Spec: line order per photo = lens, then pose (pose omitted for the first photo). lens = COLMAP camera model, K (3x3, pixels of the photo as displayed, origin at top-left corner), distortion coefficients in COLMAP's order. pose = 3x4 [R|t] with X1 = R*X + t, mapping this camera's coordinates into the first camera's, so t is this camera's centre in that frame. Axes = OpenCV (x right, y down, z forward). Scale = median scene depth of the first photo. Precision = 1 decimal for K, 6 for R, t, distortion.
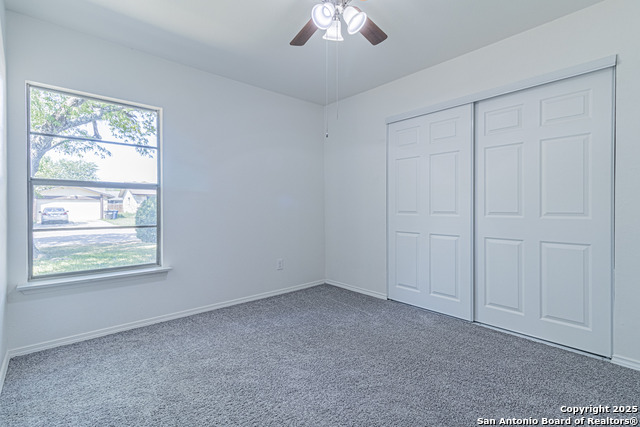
lens RADIAL K [[301.6, 0, 318.7], [0, 301.6, 210.0], [0, 0, 1]] dist [0.000268, -0.000463]
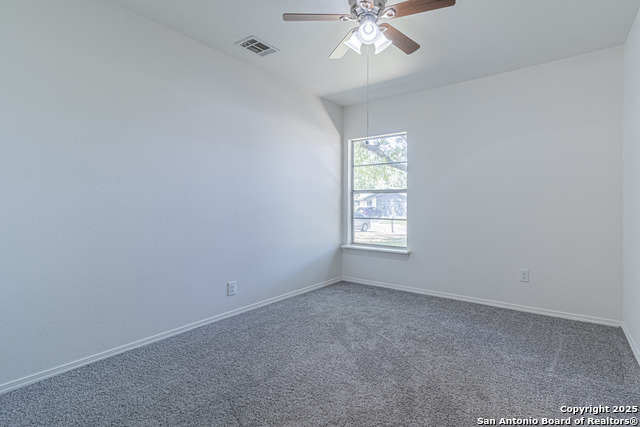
lens RADIAL K [[301.6, 0, 318.7], [0, 301.6, 210.0], [0, 0, 1]] dist [0.000268, -0.000463]
pose [[0.157121, 0.012238, -0.987503, 0.773910], [-0.000265, 0.999924, 0.012350, -0.006193], [0.987579, -0.001679, 0.157112, 0.432006]]
